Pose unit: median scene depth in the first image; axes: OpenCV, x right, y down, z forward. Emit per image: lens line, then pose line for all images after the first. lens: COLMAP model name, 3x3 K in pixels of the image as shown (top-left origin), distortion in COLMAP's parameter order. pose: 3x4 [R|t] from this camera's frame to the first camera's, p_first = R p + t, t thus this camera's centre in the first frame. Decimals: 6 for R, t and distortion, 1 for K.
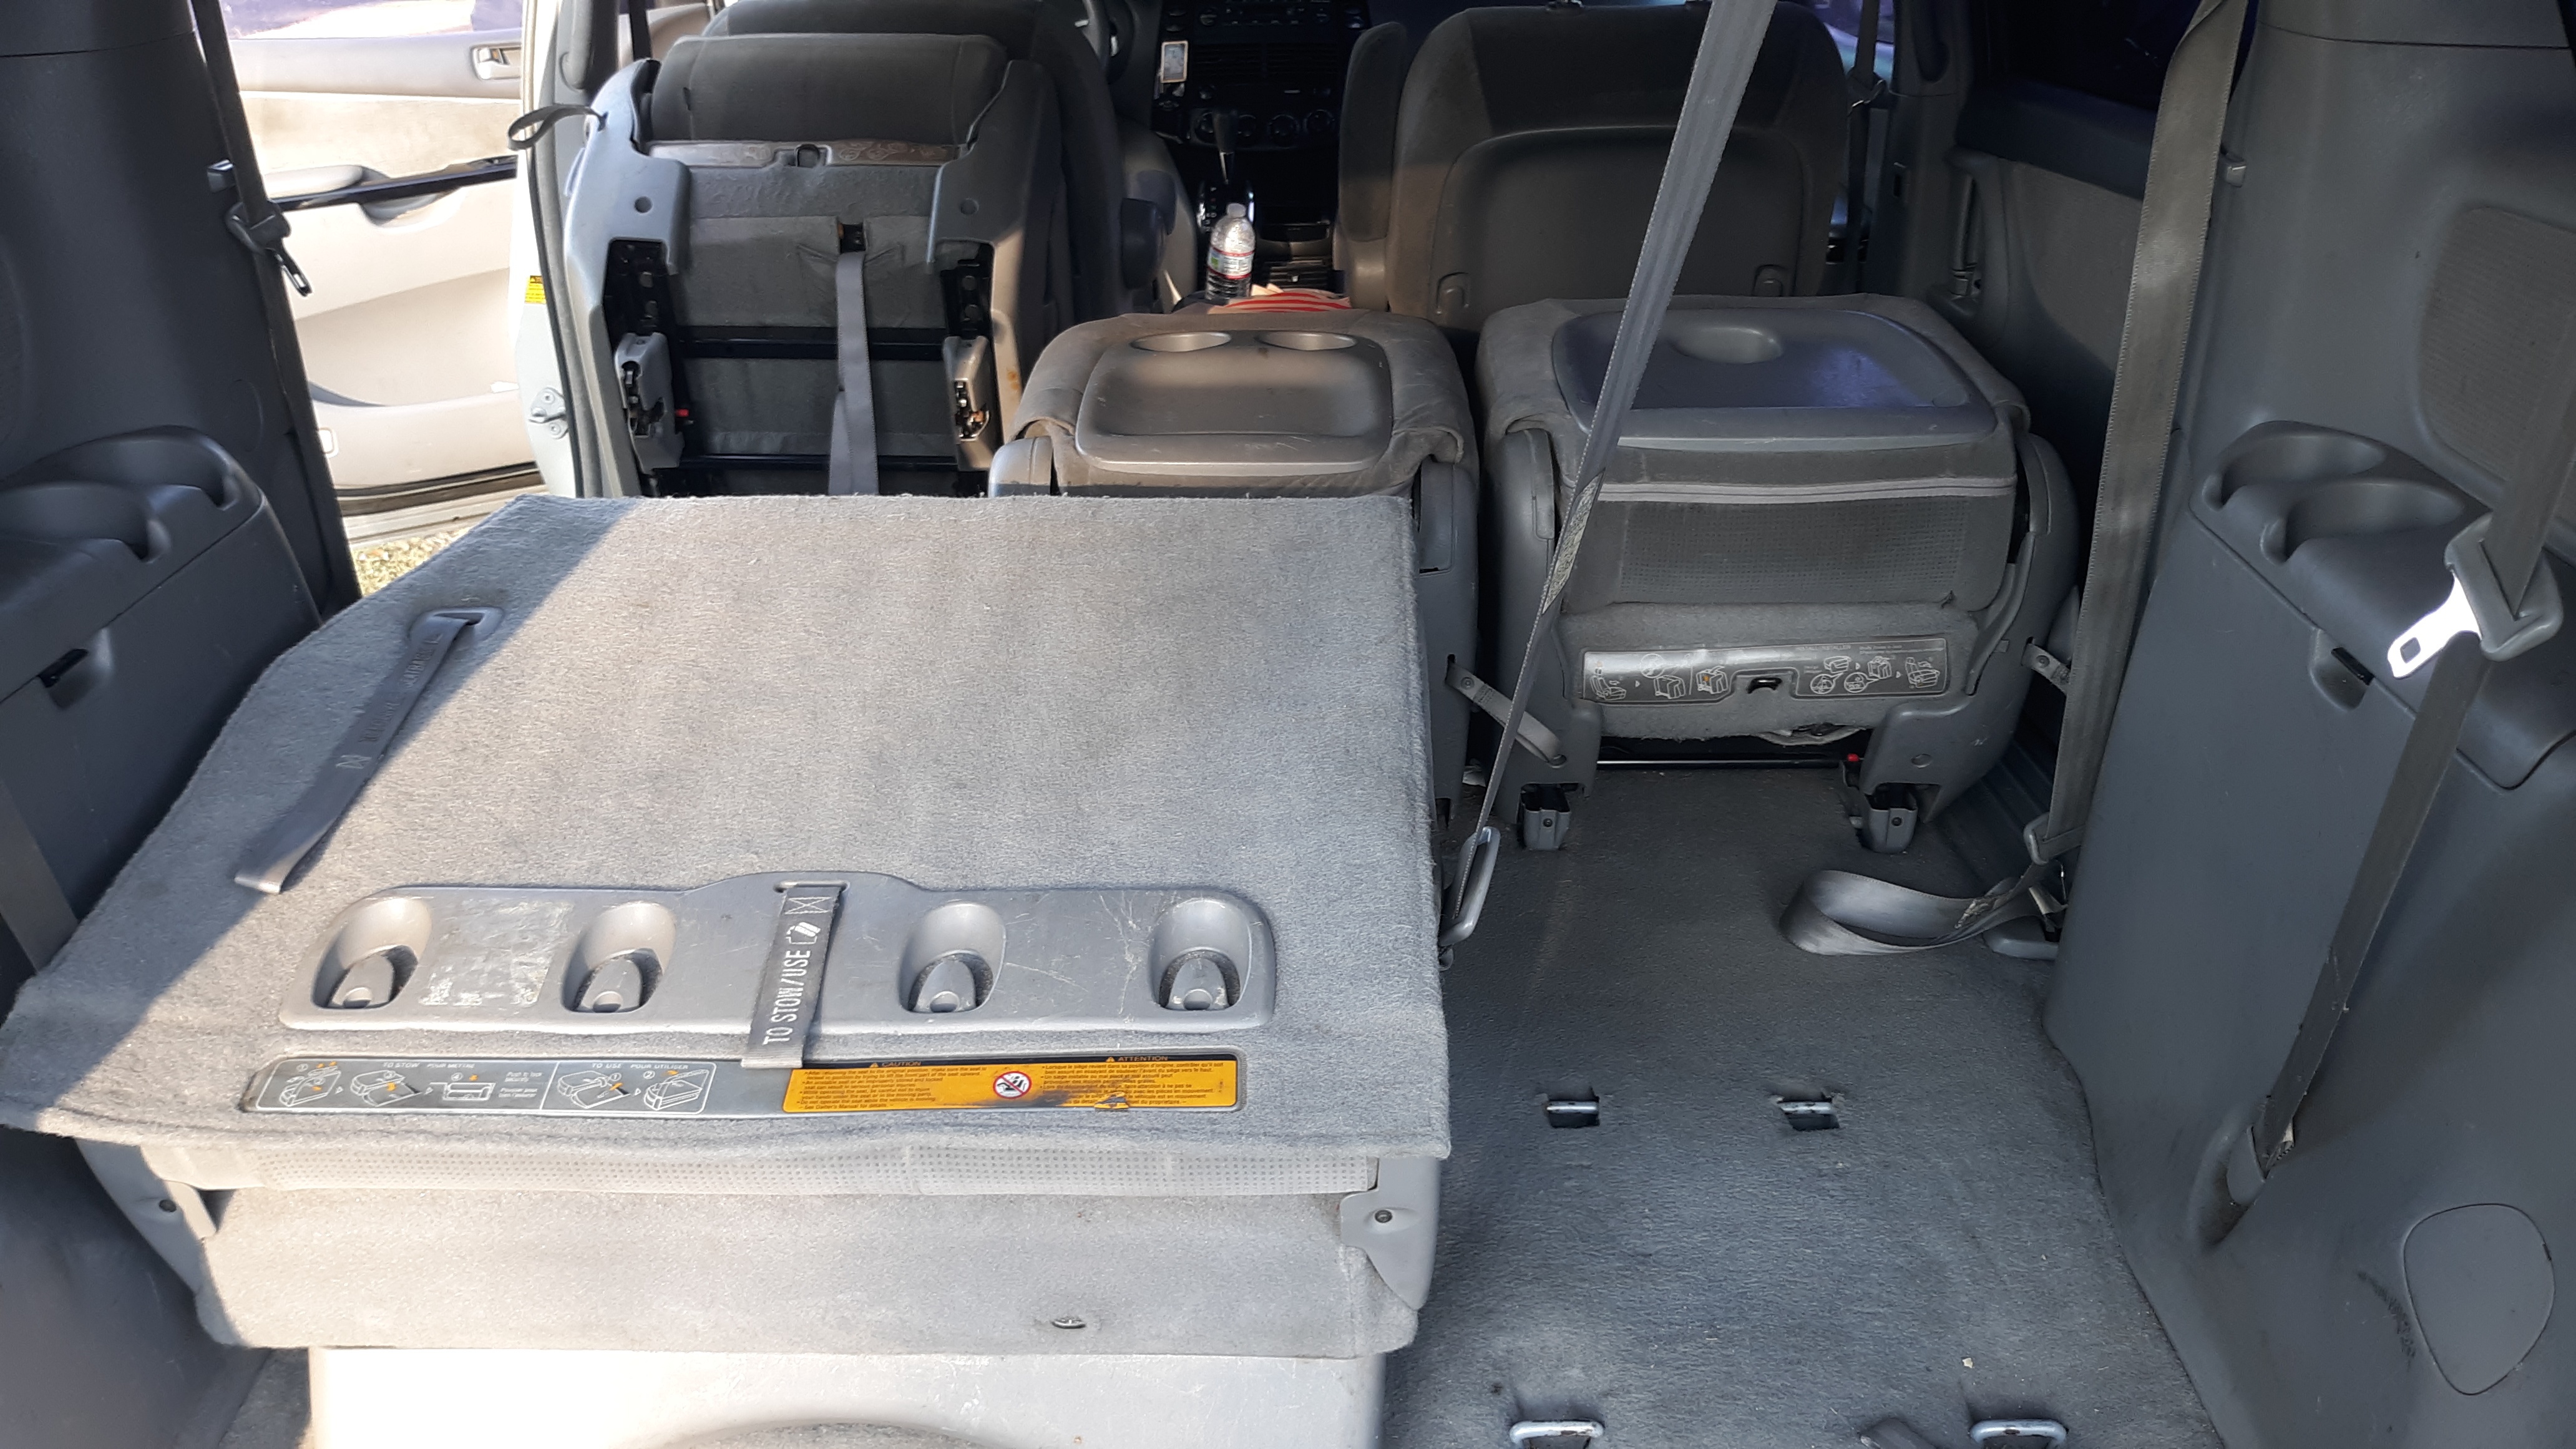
lens RADIAL K [[2034.5, 0, 1297.3], [0, 2034.5, 715.5], [0, 0, 1]] dist [-0.021584, -0.042165]
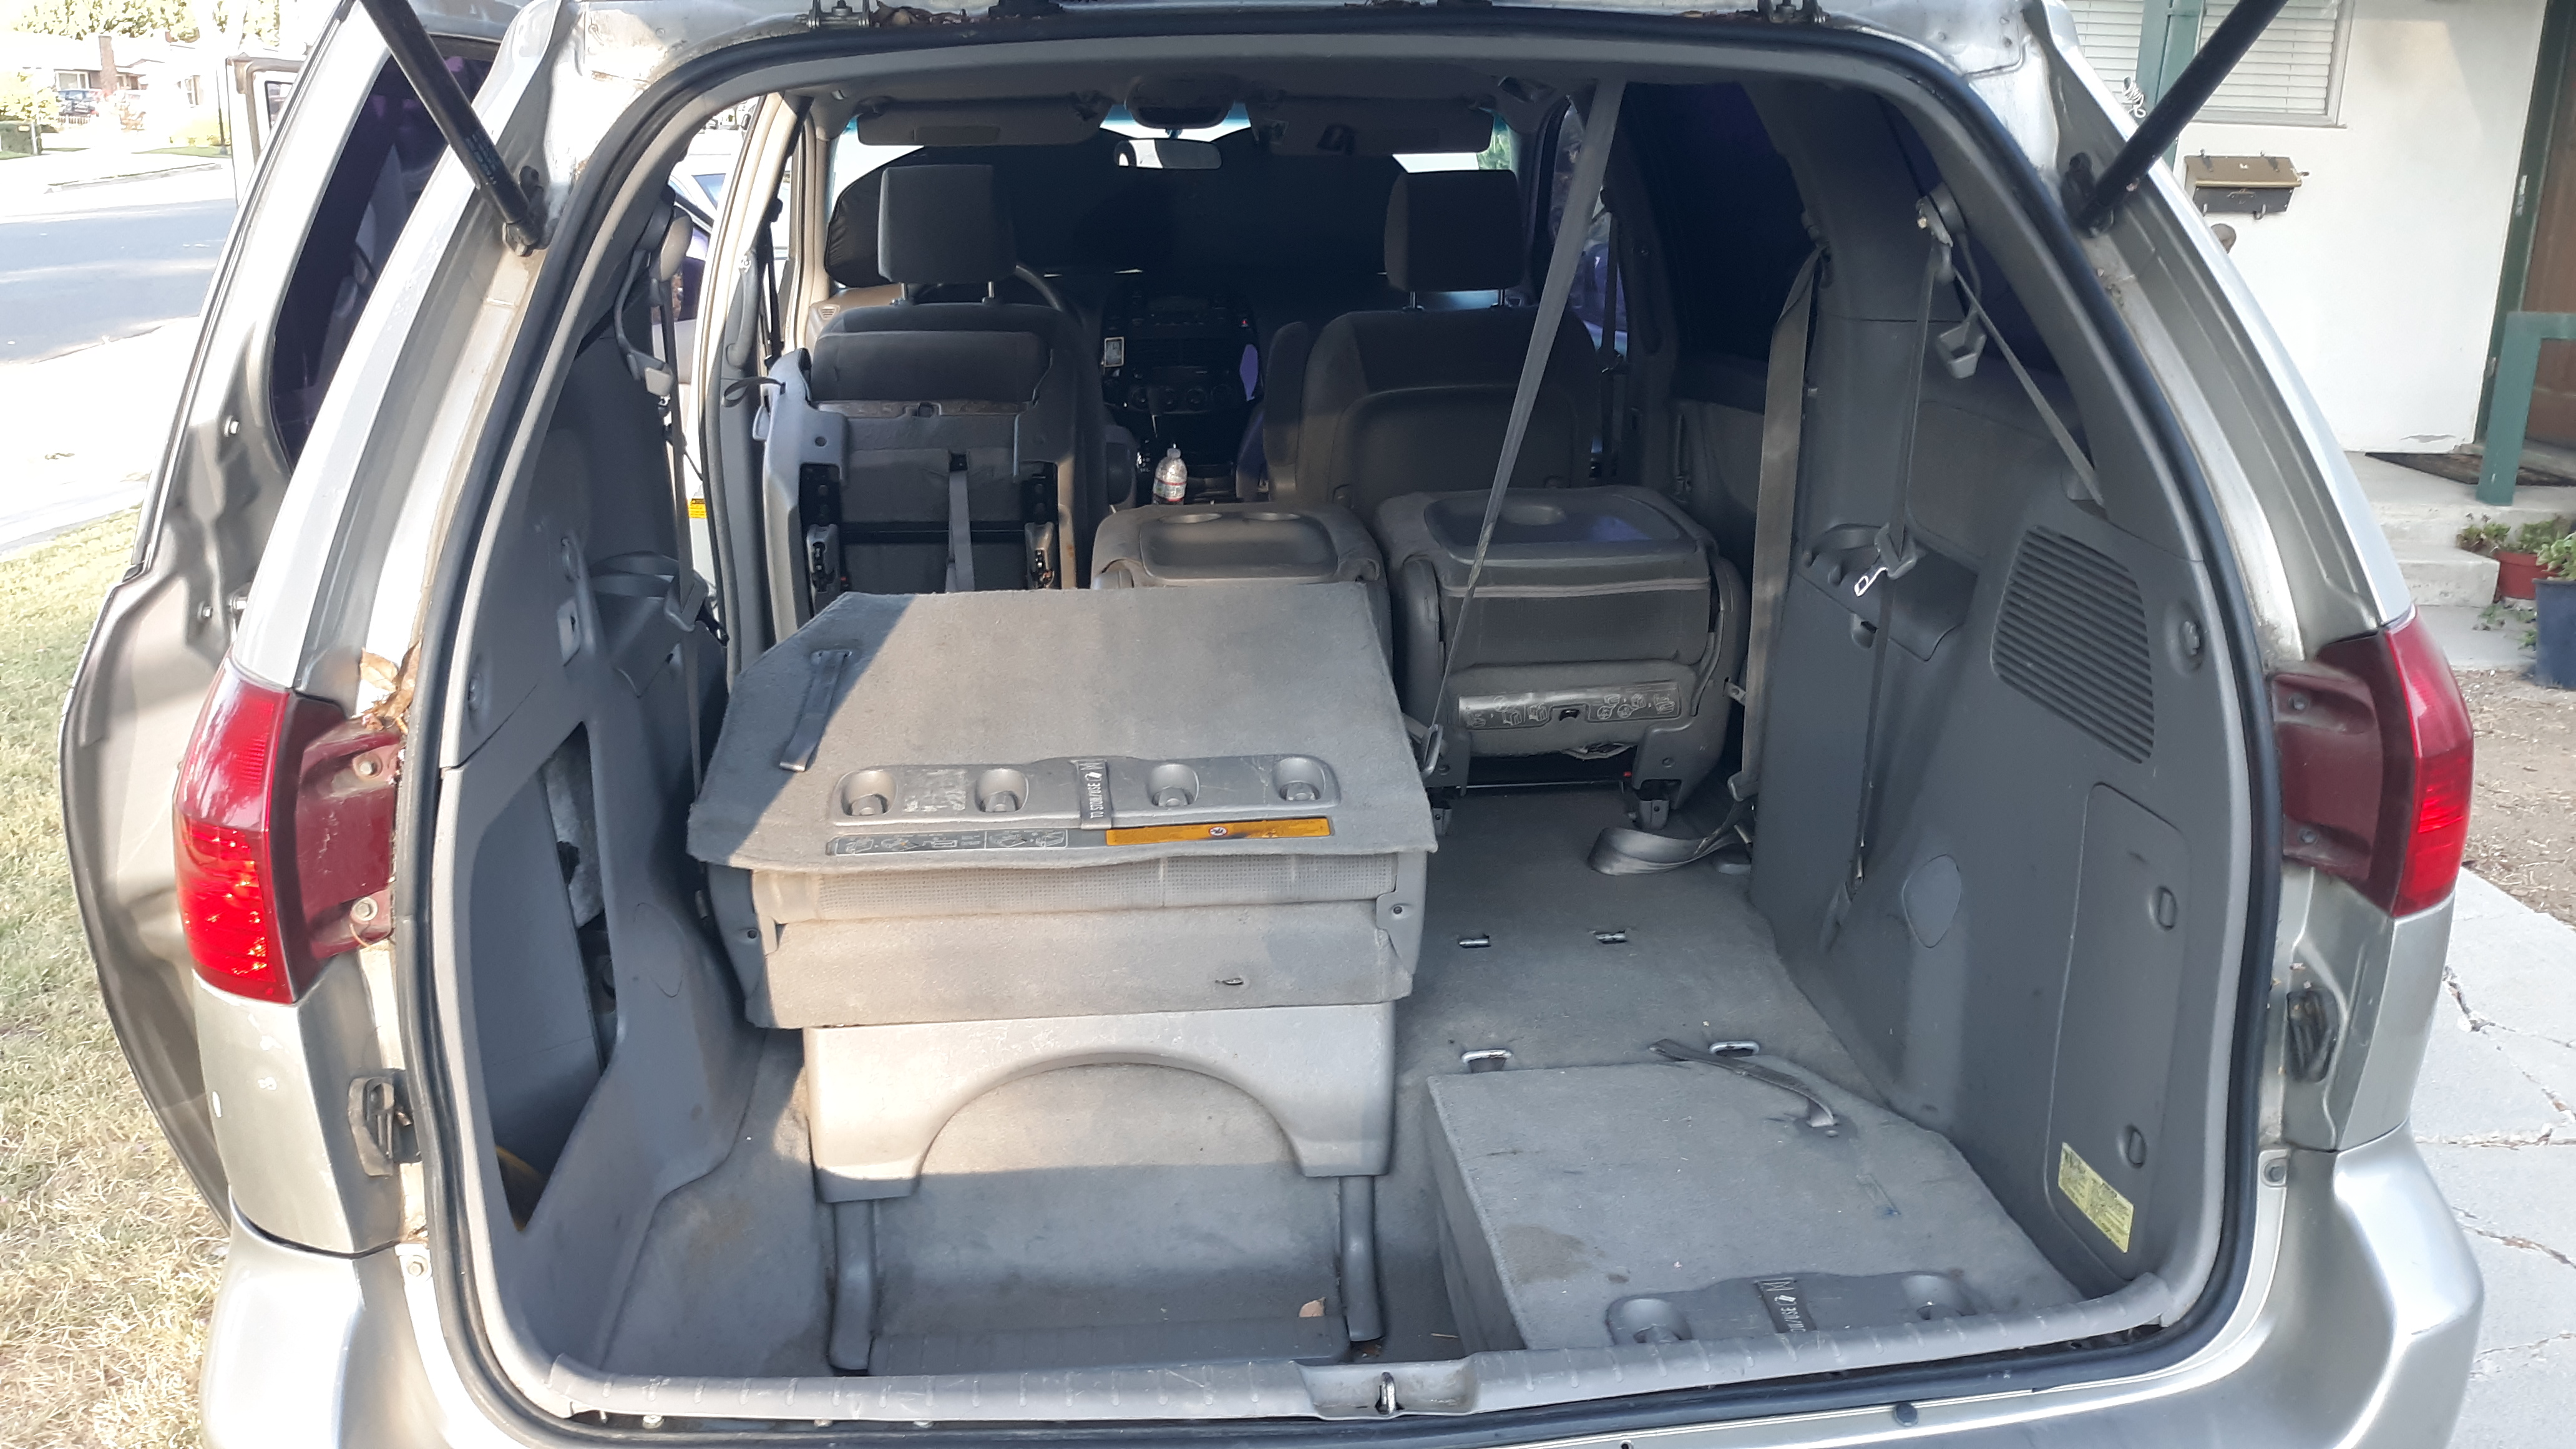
lens RADIAL K [[2034.5, 0, 1283.2], [0, 2034.5, 730.8], [0, 0, 1]] dist [-0.021584, -0.042165]
pose [[0.994799, -0.029293, 0.097559, -0.153659], [0.041941, 0.990596, -0.130231, 0.198044], [-0.092826, 0.133645, 0.986672, -0.569736]]
